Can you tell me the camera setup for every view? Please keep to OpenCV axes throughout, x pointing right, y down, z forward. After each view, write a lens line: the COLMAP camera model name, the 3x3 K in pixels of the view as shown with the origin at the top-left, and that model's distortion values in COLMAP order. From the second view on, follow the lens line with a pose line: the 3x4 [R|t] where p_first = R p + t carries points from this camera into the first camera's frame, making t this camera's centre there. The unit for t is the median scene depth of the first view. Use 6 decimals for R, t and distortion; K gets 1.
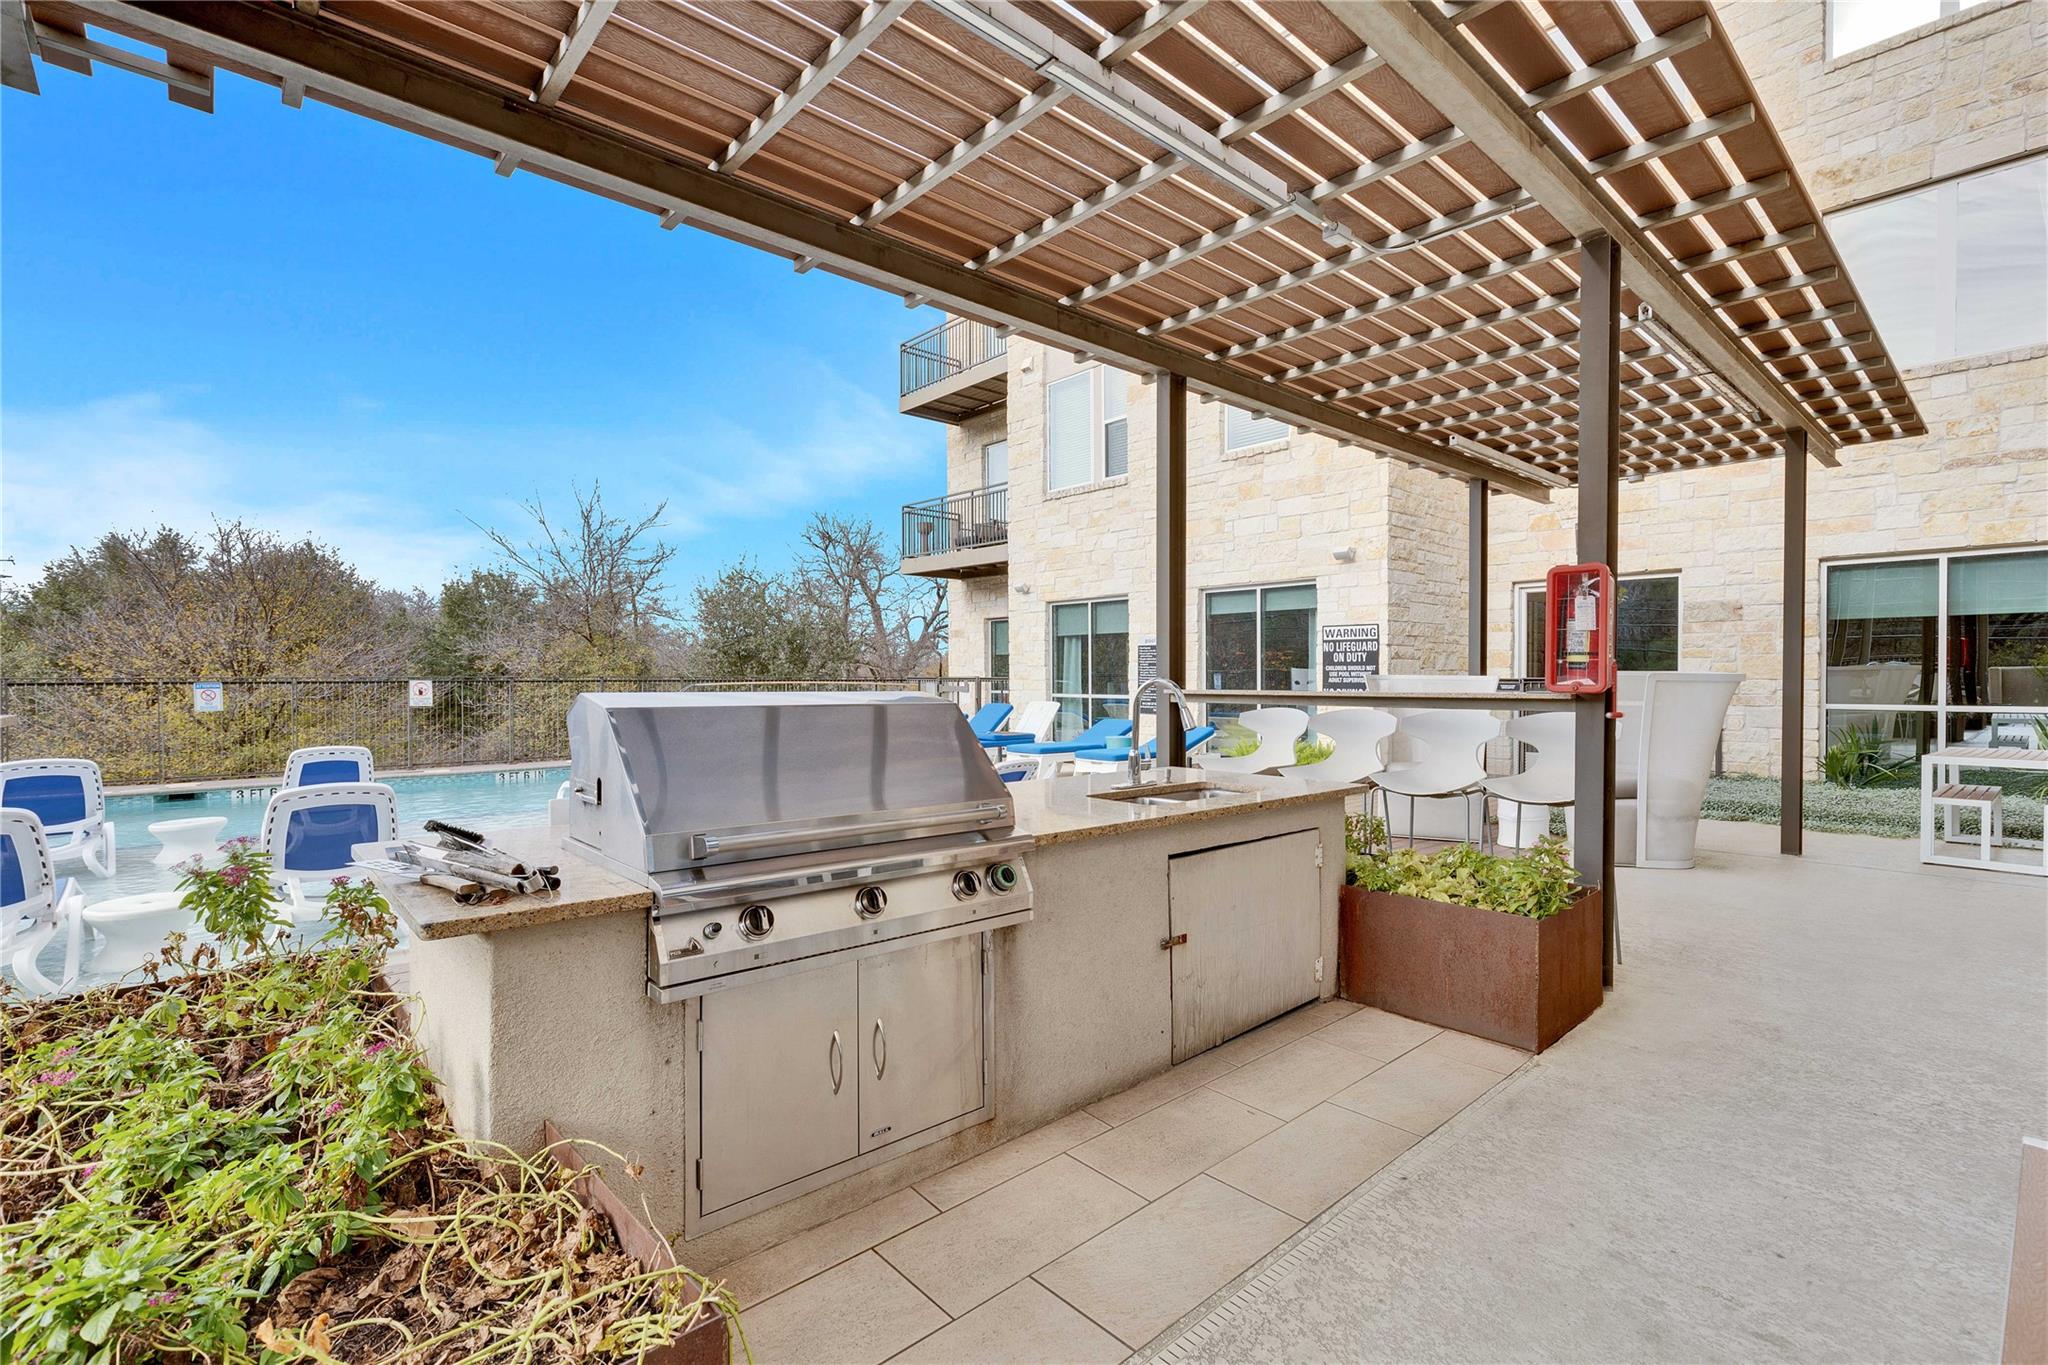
lens RADIAL K [[933.4, 0, 1026.5], [0, 933.4, 684.8], [0, 0, 1]] dist [0.016238, -0.000147]
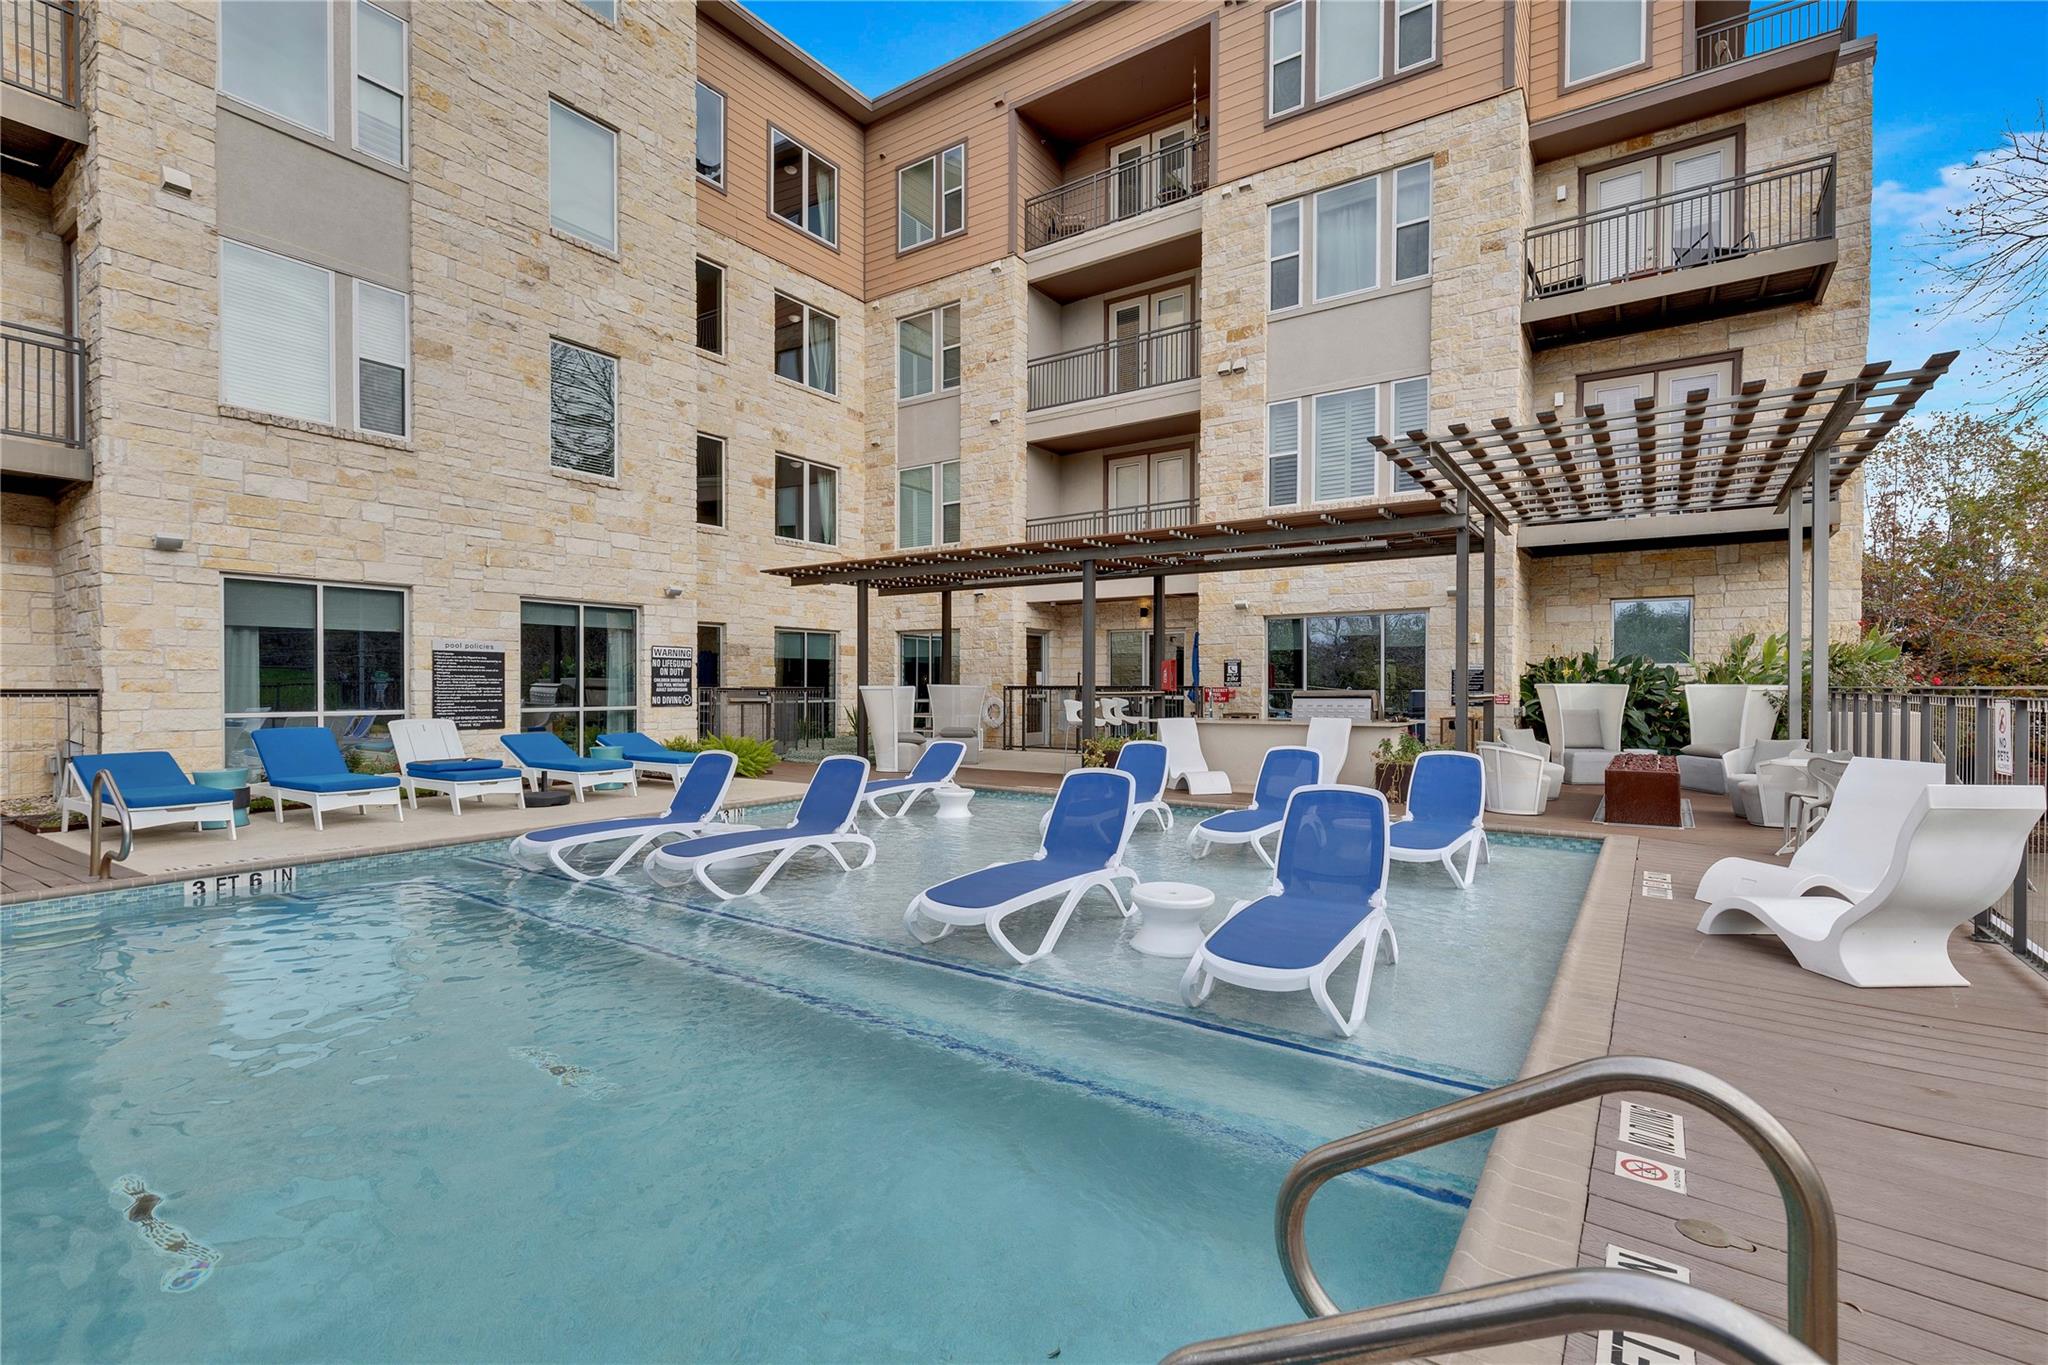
lens RADIAL K [[933.4, 0, 1022.8], [0, 933.4, 687.7], [0, 0, 1]] dist [0.016238, -0.000147]
pose [[-0.231704, -0.007536, 0.972757, -0.985522], [-0.000171, 0.999970, 0.007706, -0.017412], [-0.972786, 0.001619, -0.231698, 0.805435]]
